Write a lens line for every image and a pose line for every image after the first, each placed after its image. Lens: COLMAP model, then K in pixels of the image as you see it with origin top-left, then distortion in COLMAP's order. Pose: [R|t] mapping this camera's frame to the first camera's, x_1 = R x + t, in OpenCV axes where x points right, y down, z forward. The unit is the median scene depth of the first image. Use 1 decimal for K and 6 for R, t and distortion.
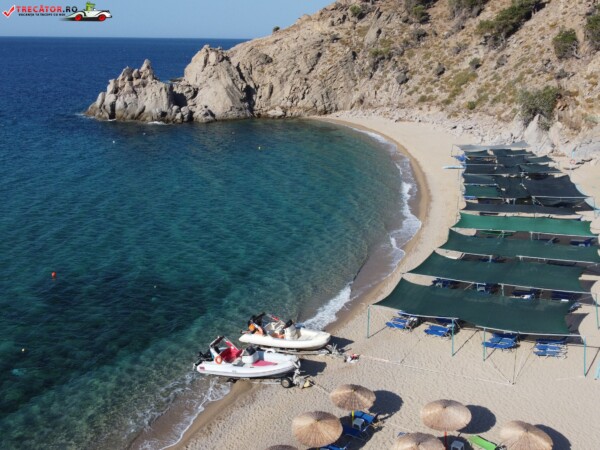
lens RADIAL K [[603.0, 0, 283.4], [0, 603.0, 224.9], [0, 0, 1]] dist [-0.011529, -0.011498]
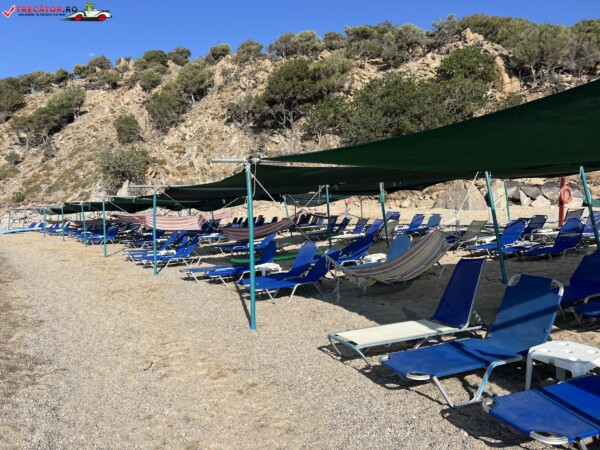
lens RADIAL K [[452.9, 0, 297.4], [0, 452.9, 228.9], [0, 0, 1]] dist [0.054899, -0.065865]
pose [[0.628238, -0.012162, 0.777926, 0.066323], [0.224875, 0.960040, -0.166595, 0.016251], [-0.744815, 0.279598, 0.605868, 0.324537]]
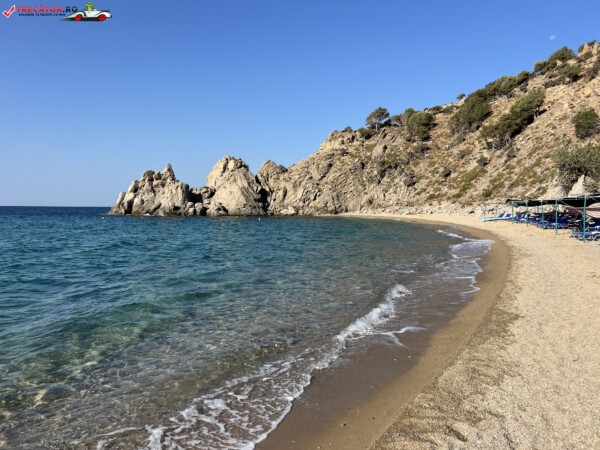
lens RADIAL K [[452.9, 0, 297.4], [0, 452.9, 228.9], [0, 0, 1]] dist [0.054899, -0.065865]
pose [[0.999543, 0.005060, -0.029819, 0.026214], [-0.012432, 0.967505, -0.252545, 0.038312], [0.027573, 0.252800, 0.967125, 0.249922]]
